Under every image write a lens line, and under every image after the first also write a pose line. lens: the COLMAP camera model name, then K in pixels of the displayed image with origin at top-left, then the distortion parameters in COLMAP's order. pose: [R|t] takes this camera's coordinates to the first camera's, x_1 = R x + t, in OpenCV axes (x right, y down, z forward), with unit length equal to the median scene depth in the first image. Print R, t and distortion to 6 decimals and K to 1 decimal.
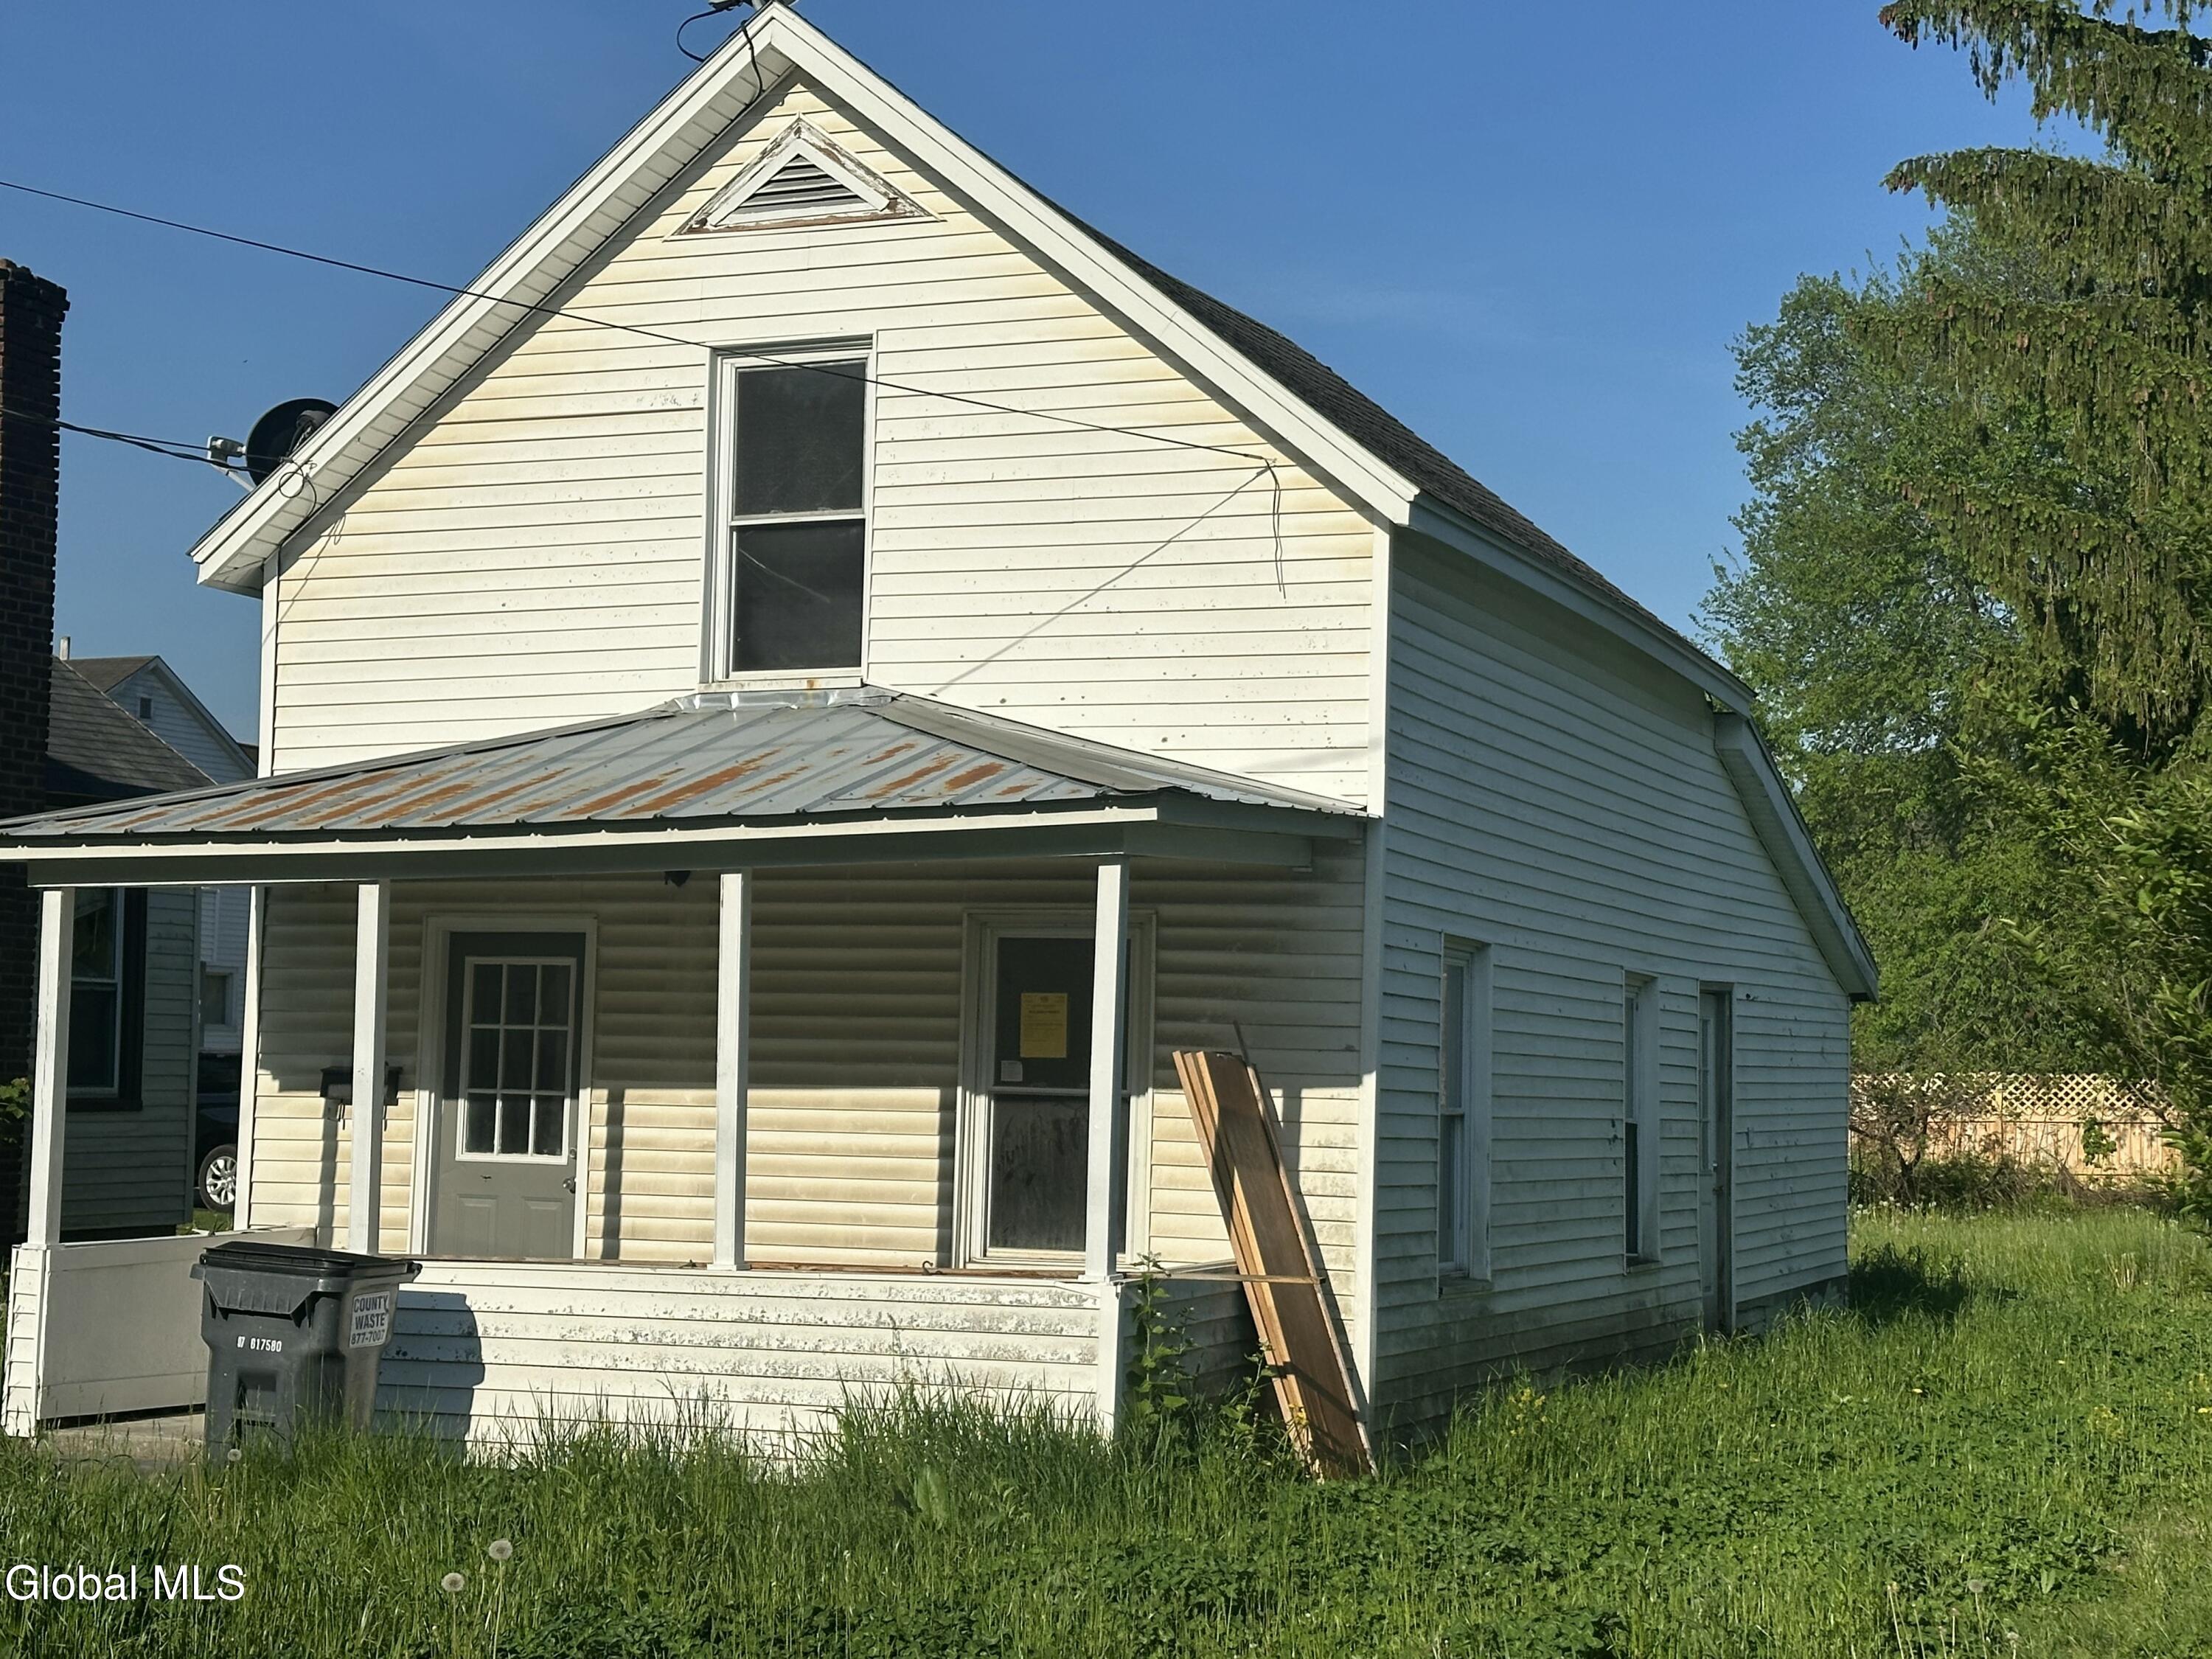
lens RADIAL K [[3590.7, 0, 1105.1], [0, 3590.7, 819.7], [0, 0, 1]] dist [0.143820, 0.000000]
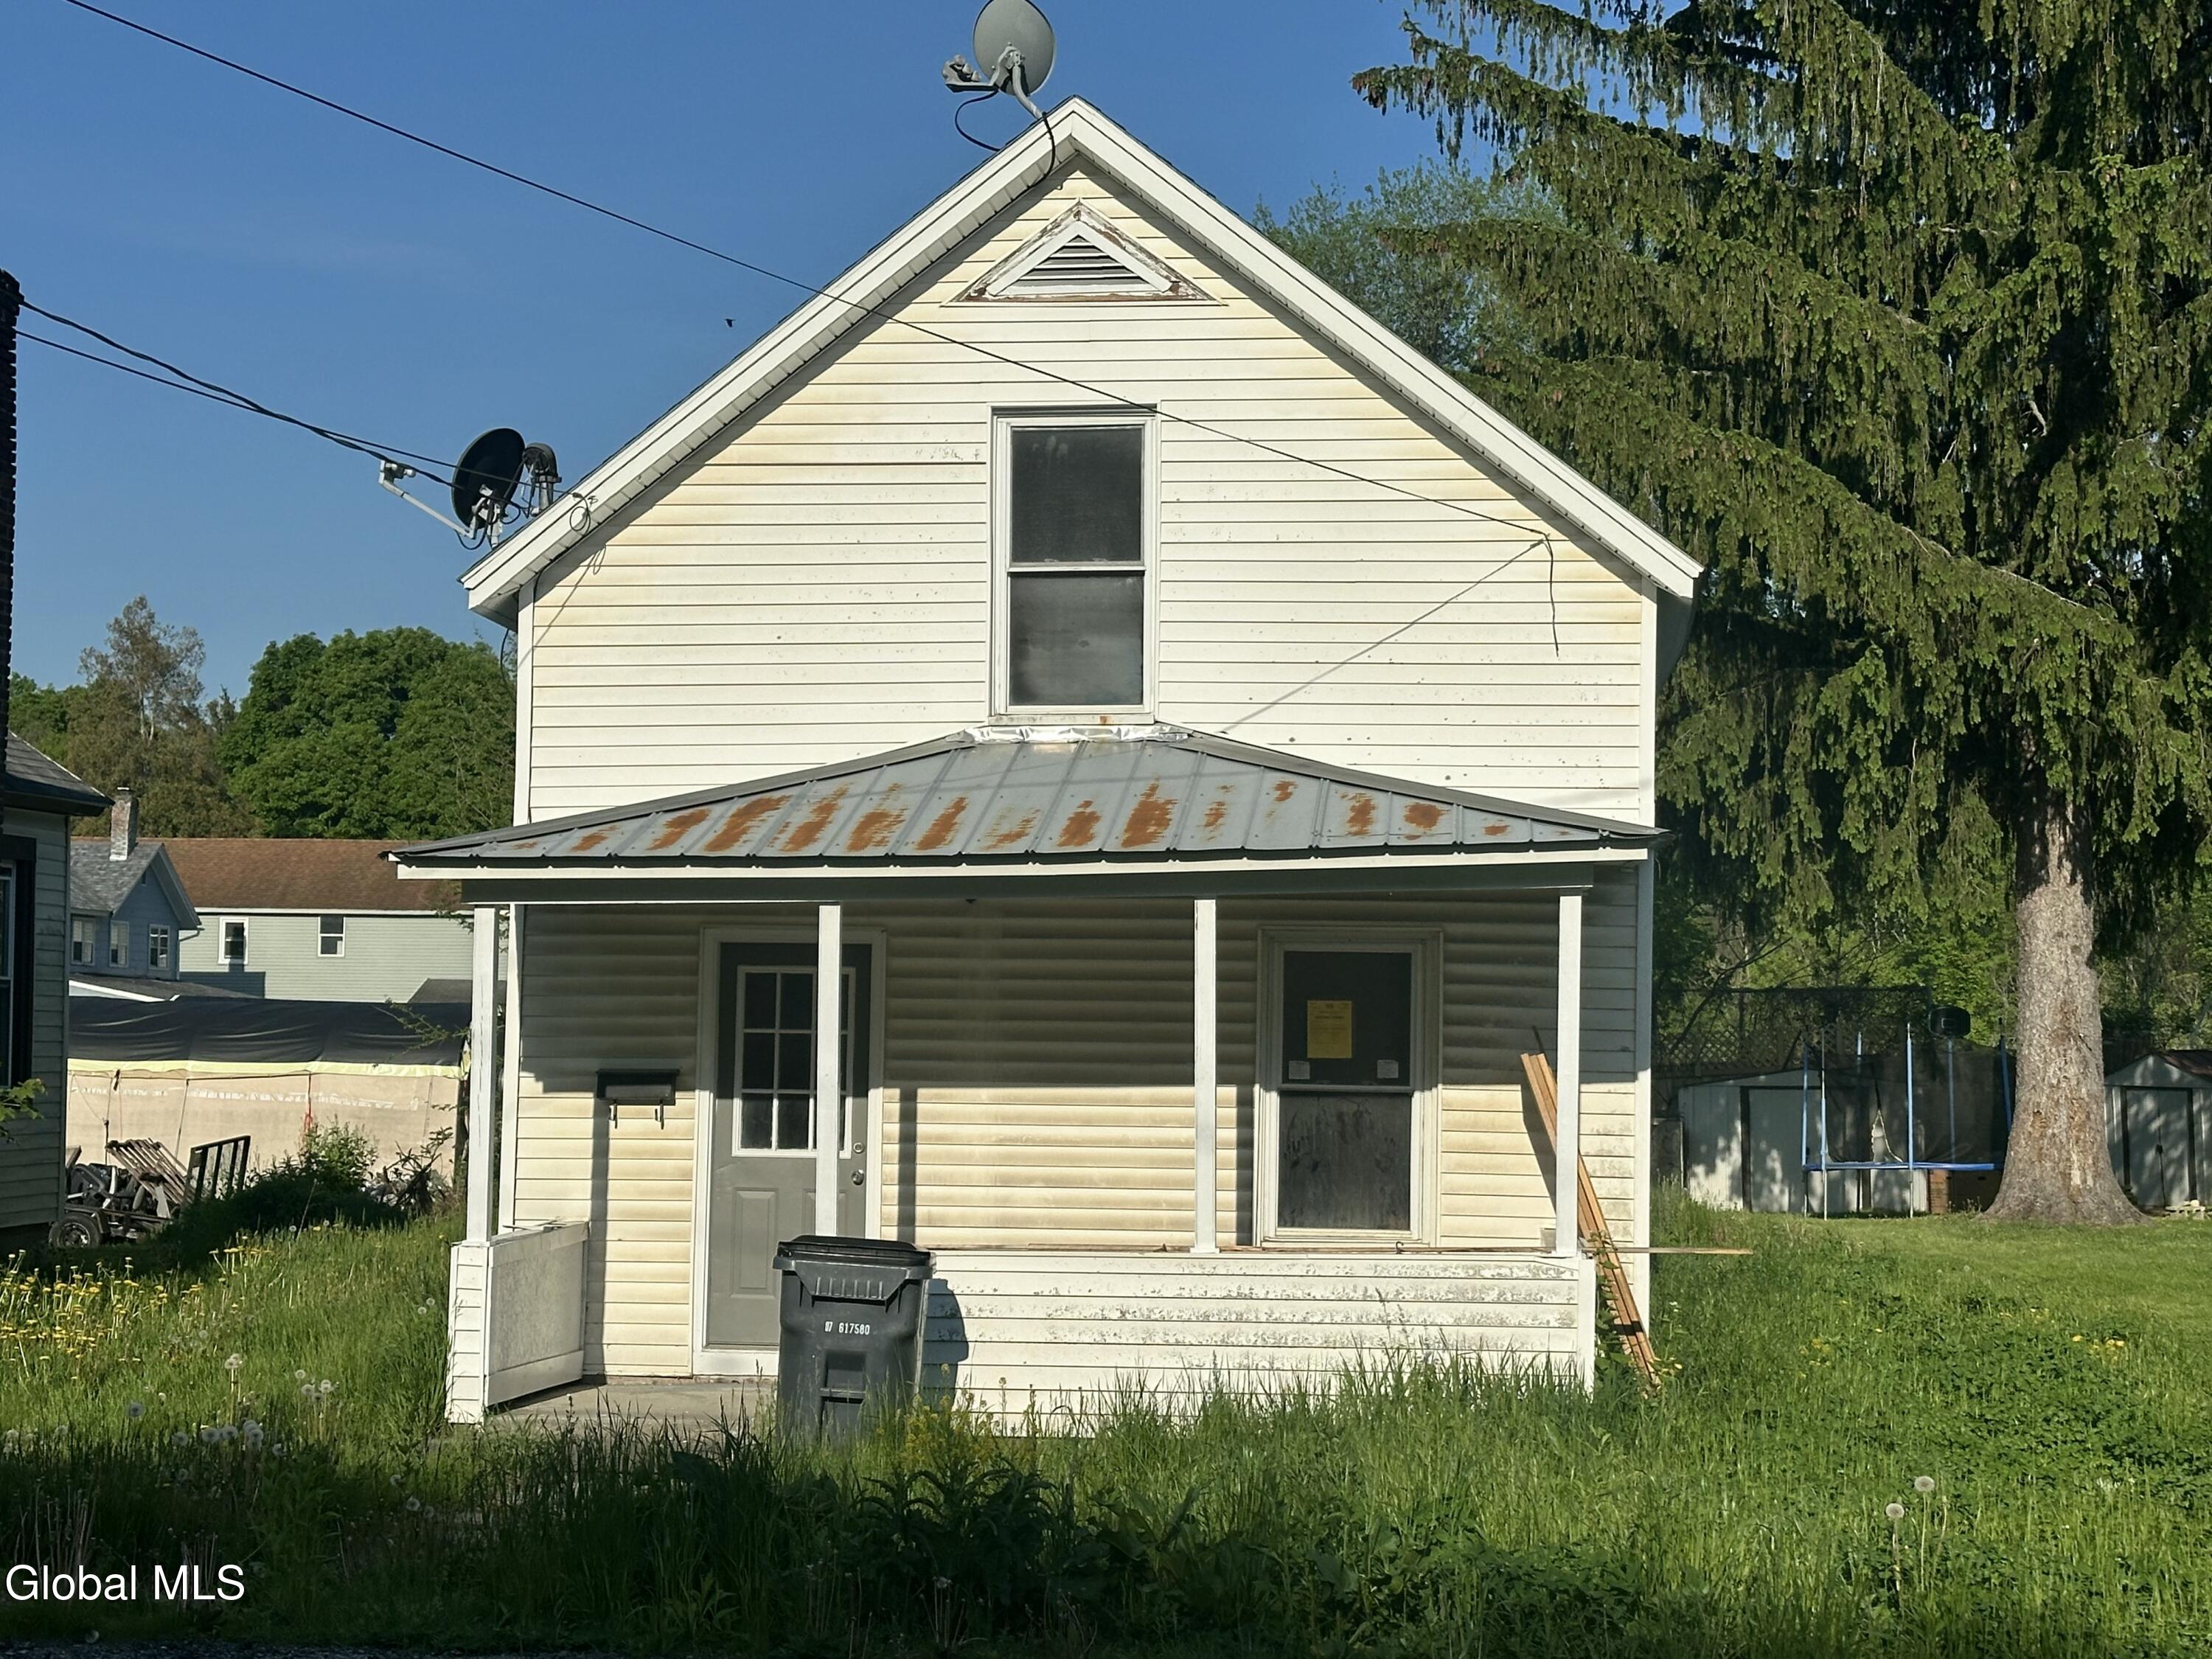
lens RADIAL K [[3590.7, 0, 1102.7], [0, 3590.7, 837.2], [0, 0, 1]] dist [0.143820, 0.000000]
pose [[0.957046, 0.008872, 0.289799, -0.397139], [-0.013370, 0.999819, 0.013544, -0.016595], [-0.289627, -0.016837, 0.956992, -0.053069]]
